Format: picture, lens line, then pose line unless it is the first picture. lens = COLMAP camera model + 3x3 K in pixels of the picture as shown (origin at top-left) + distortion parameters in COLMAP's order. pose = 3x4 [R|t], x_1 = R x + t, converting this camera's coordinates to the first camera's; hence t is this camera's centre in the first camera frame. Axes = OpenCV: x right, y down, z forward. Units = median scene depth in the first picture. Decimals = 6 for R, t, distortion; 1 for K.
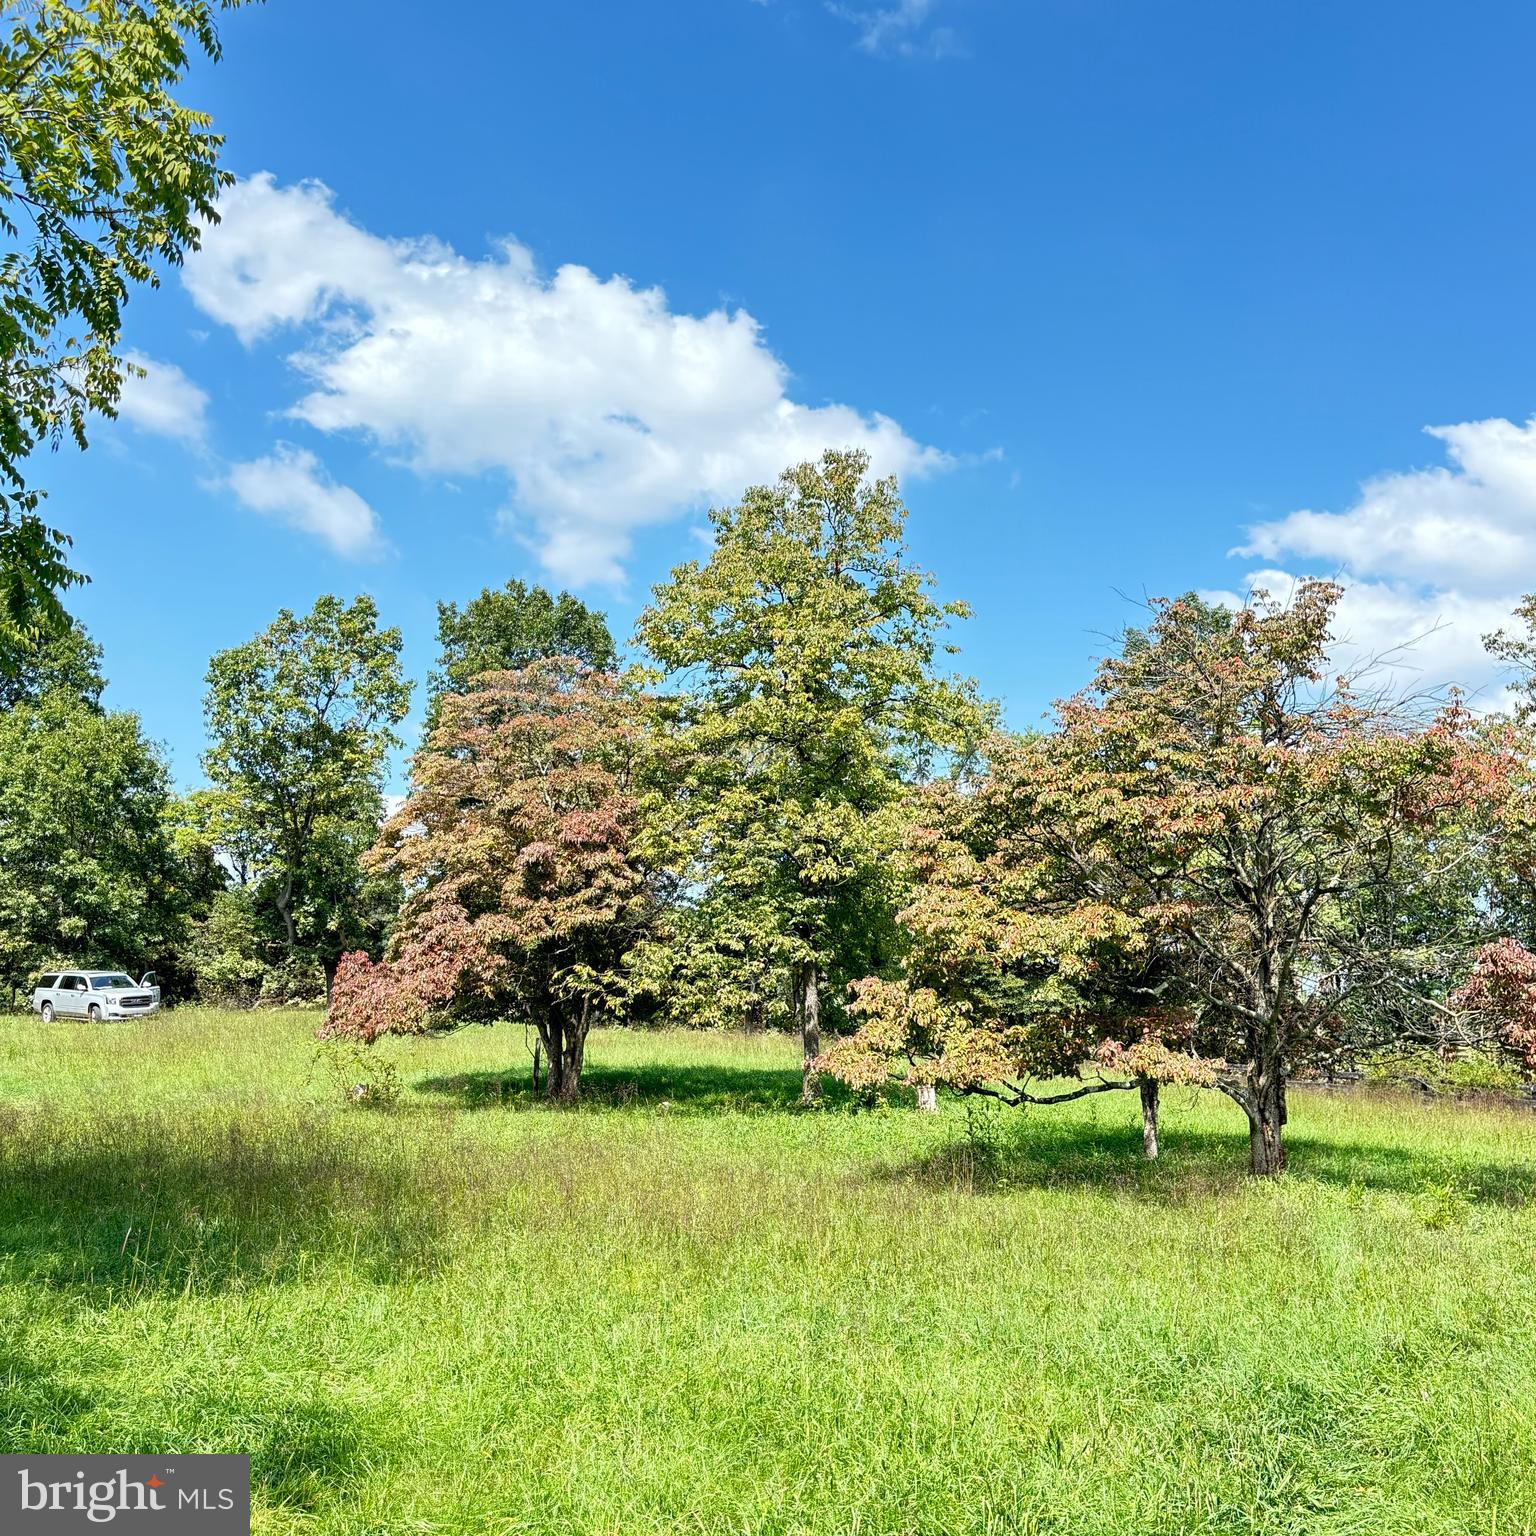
lens RADIAL K [[1641.9, 0, 760.9], [0, 1641.9, 759.9], [0, 0, 1]] dist [0.048862, 0.000000]
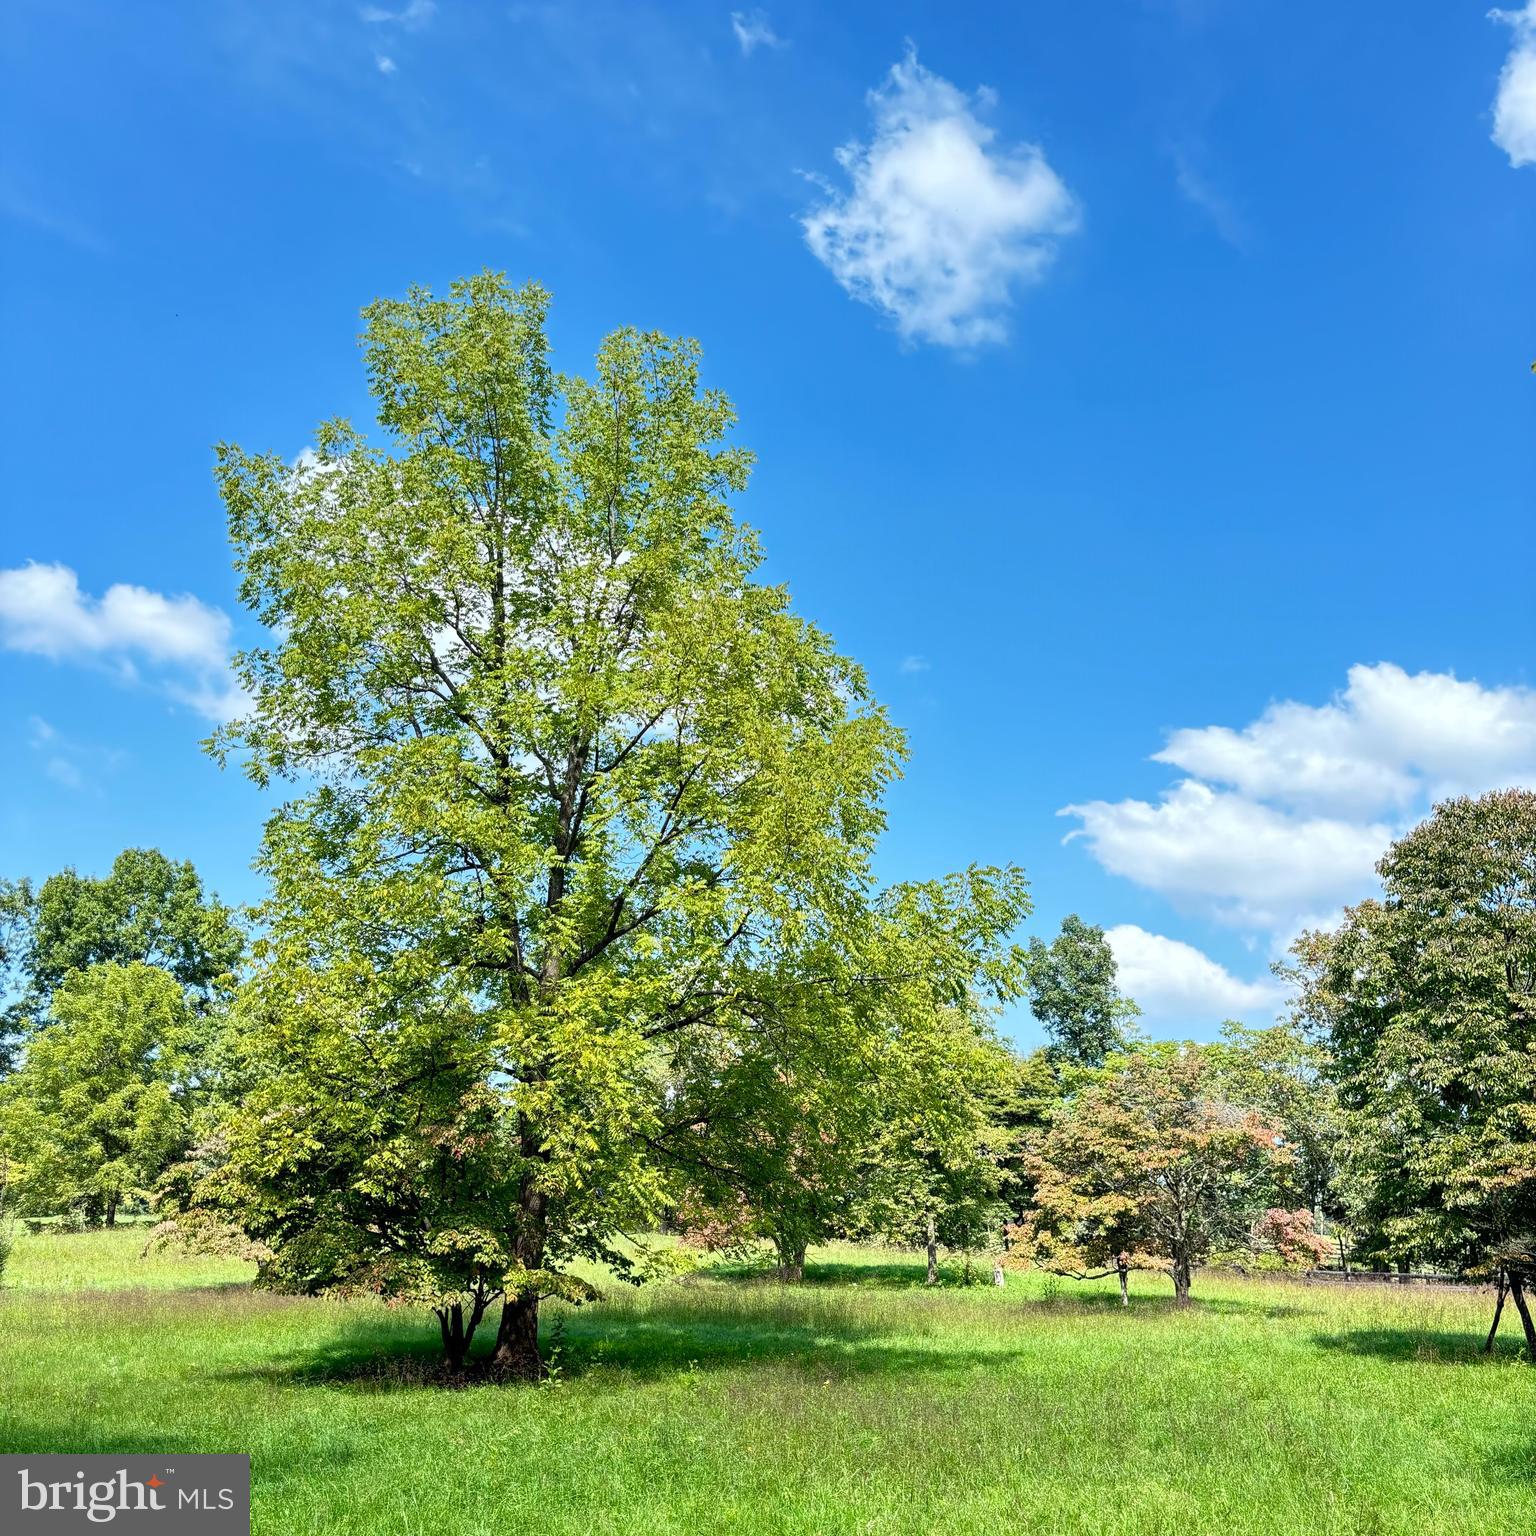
lens RADIAL K [[1493.1, 0, 771.7], [0, 1493.1, 757.0], [0, 0, 1]] dist [0.009549, 0.000000]
pose [[0.996193, 0.020164, 0.084807, -0.489630], [-0.007840, 0.989662, -0.143206, -0.225338], [-0.086818, 0.141996, 0.986053, -1.195371]]
